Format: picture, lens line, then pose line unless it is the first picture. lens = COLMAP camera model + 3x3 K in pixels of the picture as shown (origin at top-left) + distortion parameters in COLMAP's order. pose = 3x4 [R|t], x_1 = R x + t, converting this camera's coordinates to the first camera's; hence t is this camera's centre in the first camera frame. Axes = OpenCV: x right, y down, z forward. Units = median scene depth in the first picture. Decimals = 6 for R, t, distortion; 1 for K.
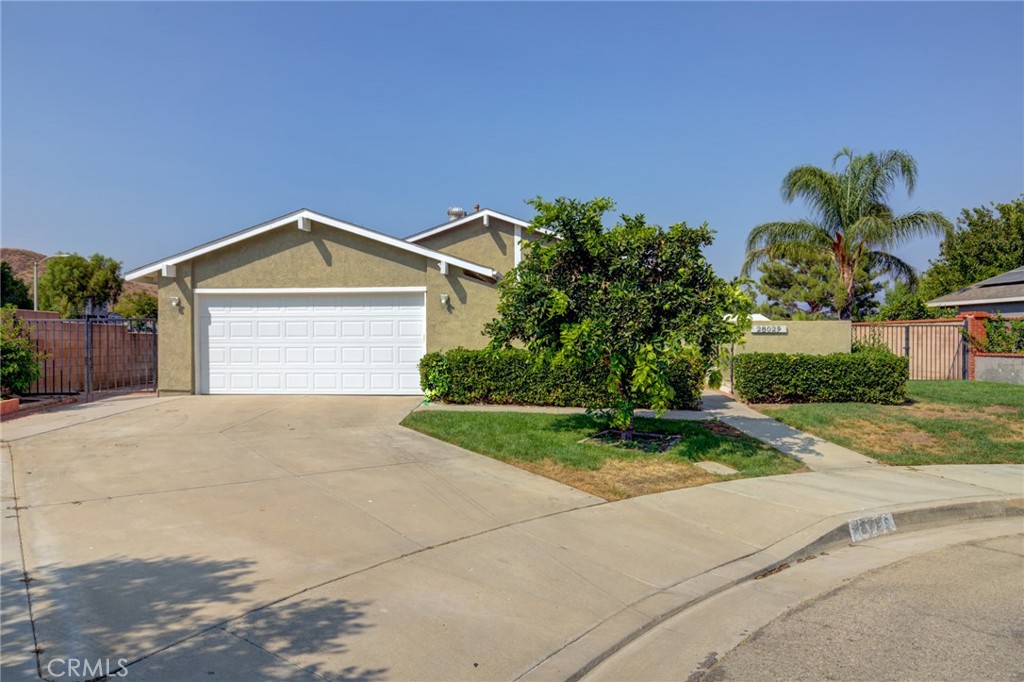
lens RADIAL K [[704.4, 0, 517.6], [0, 704.4, 342.6], [0, 0, 1]] dist [0.043274, 0.006323]
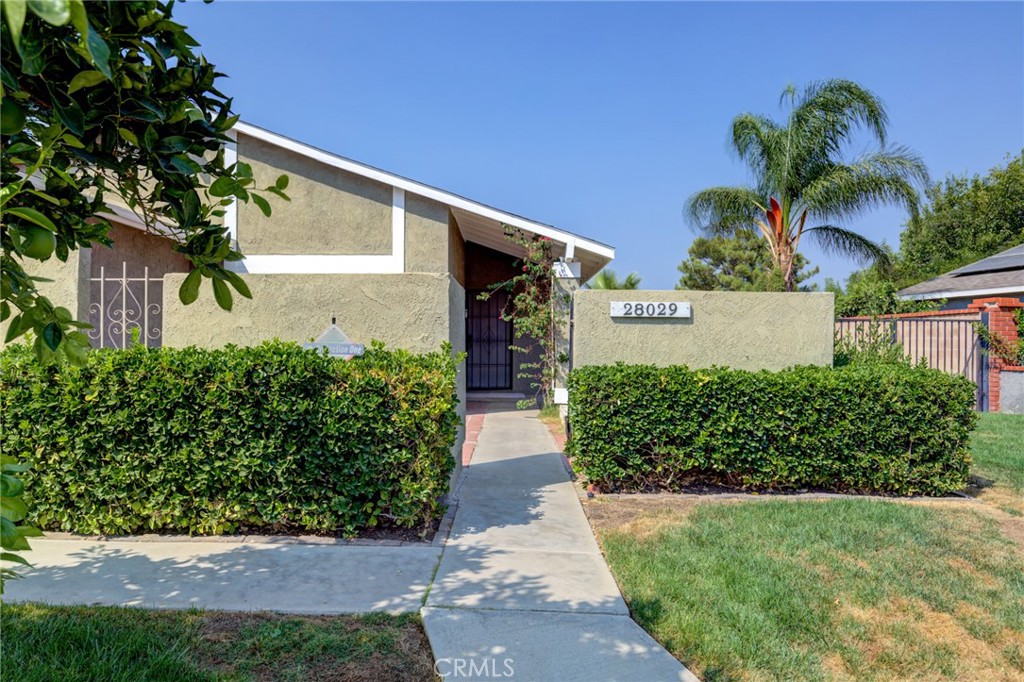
lens RADIAL K [[704.4, 0, 506.5], [0, 704.4, 344.0], [0, 0, 1]] dist [0.043274, 0.006323]
pose [[0.996596, 0.008820, 0.081964, 0.229251], [-0.008111, 0.999927, -0.008973, 0.006315], [-0.082037, 0.008278, 0.996595, 0.571764]]
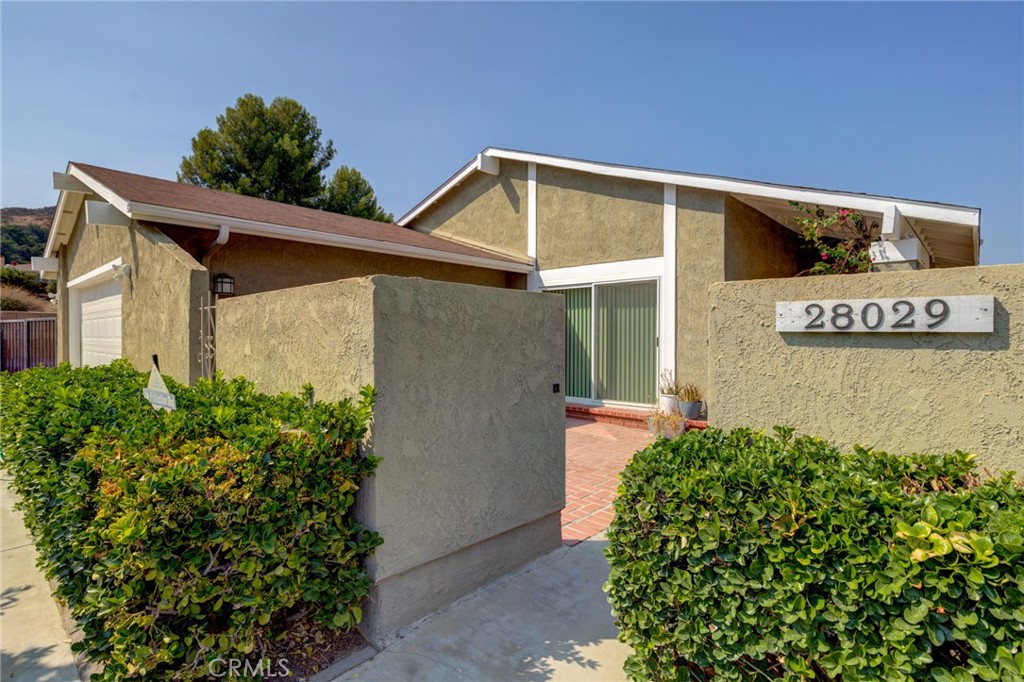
lens RADIAL K [[514.6, 0, 508.1], [0, 514.6, 340.1], [0, 0, 1]] dist [0.002439, 0.000966]
pose [[0.796426, 0.009796, -0.604657, 0.355710], [-0.005709, 0.999946, 0.008681, -0.012975], [0.604709, -0.003462, 0.796439, 0.816822]]
